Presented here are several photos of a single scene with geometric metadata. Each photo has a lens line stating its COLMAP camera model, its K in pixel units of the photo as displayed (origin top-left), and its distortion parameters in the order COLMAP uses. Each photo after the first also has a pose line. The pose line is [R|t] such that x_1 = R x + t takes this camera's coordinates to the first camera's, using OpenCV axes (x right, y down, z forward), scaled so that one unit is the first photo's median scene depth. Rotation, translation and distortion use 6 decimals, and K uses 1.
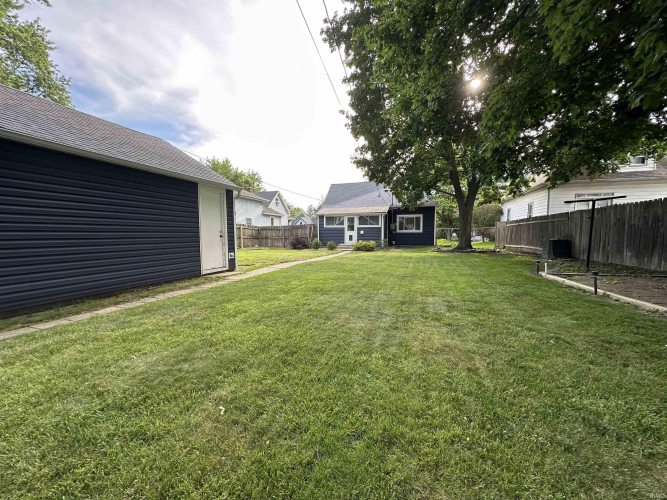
lens RADIAL K [[266.7, 0, 331.4], [0, 266.7, 249.2], [0, 0, 1]] dist [-0.003304, 0.001217]
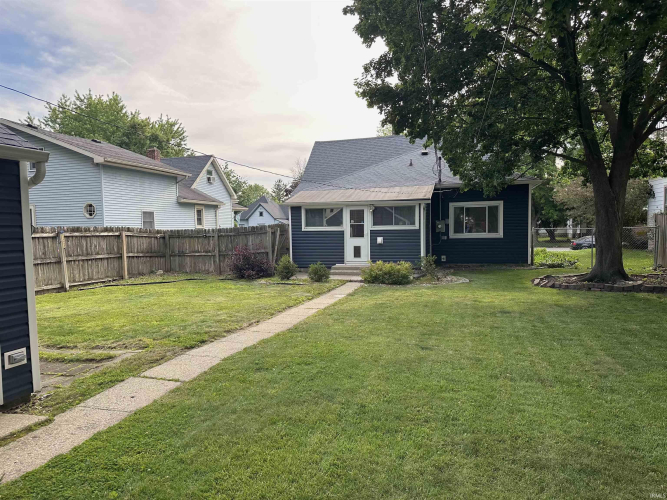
lens RADIAL K [[468.3, 0, 333.4], [0, 468.3, 252.8], [0, 0, 1]] dist [0.031471, -0.022334]
pose [[0.999284, -0.017431, 0.033584, 0.000568], [0.017642, 0.999826, -0.006010, -0.036177], [-0.033473, 0.006599, 0.999418, 0.150129]]
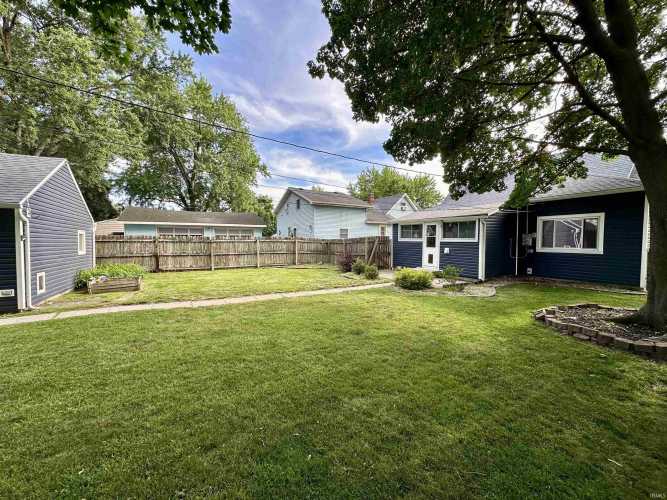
lens RADIAL K [[266.7, 0, 333.6], [0, 266.7, 252.7], [0, 0, 1]] dist [-0.003304, 0.001217]
pose [[0.740328, 0.035496, -0.671308, 0.315797], [-0.041050, 0.999128, 0.007559, -0.051762], [0.670992, 0.021961, 0.741140, 0.397596]]
